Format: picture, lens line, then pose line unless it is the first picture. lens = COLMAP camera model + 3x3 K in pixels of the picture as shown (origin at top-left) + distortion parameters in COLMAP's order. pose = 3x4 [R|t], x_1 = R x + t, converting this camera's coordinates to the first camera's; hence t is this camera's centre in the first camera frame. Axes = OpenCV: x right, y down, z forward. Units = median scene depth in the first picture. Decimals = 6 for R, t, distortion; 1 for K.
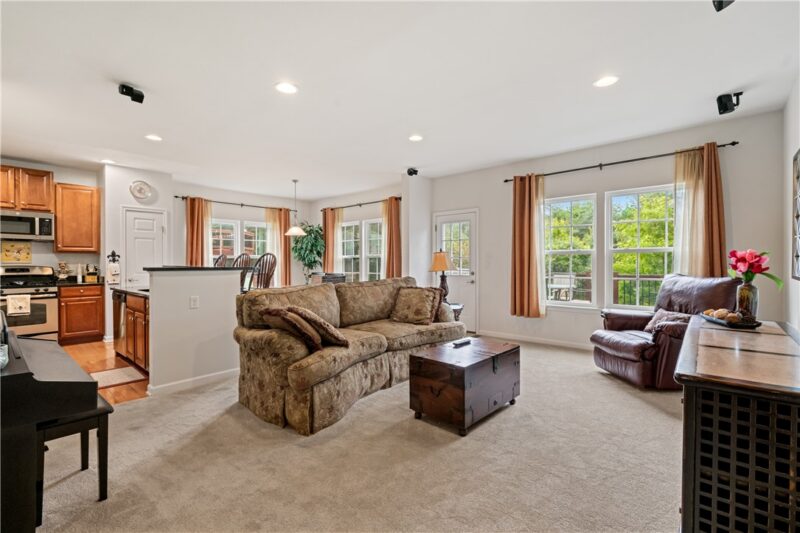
lens RADIAL K [[365.1, 0, 396.8], [0, 365.1, 266.0], [0, 0, 1]] dist [-0.010496, 0.000600]
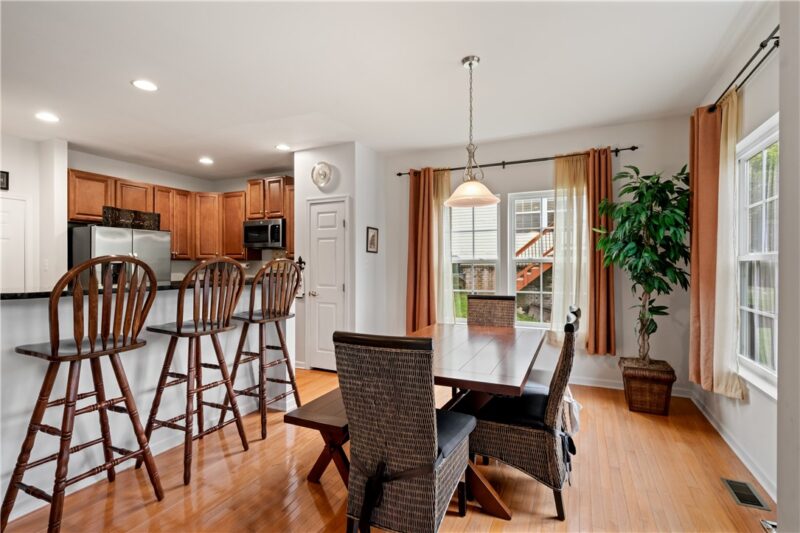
lens RADIAL K [[395.0, 0, 397.1], [0, 395.0, 265.6], [0, 0, 1]] dist [-0.002491, -0.000966]
pose [[0.293663, 0.000179, -0.955909, 0.119387], [-0.009202, 0.999954, -0.002640, -0.022204], [0.955865, 0.009571, 0.293651, 0.968212]]
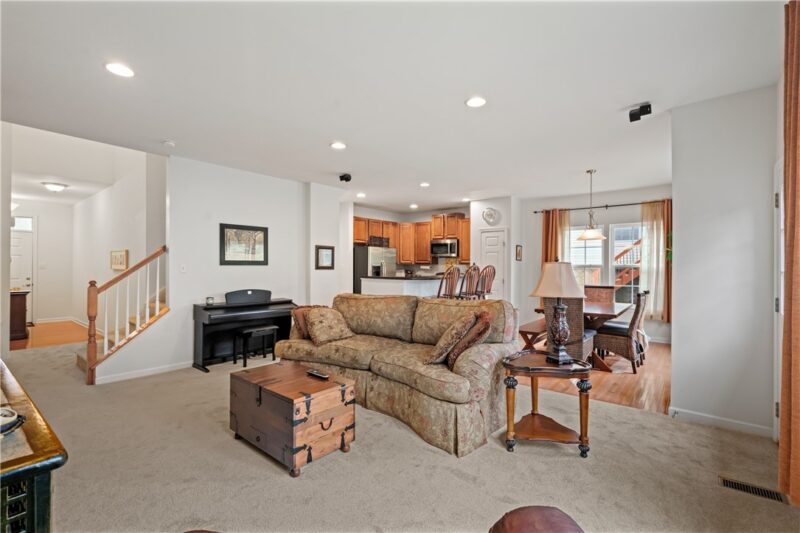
lens RADIAL K [[365.1, 0, 396.8], [0, 365.1, 266.0], [0, 0, 1]] dist [-0.010496, 0.000600]
pose [[0.050262, 0.000012, -0.998736, 0.592436], [-0.015167, 0.999885, -0.000751, -0.025037], [0.998621, 0.015186, 0.050257, 0.651672]]
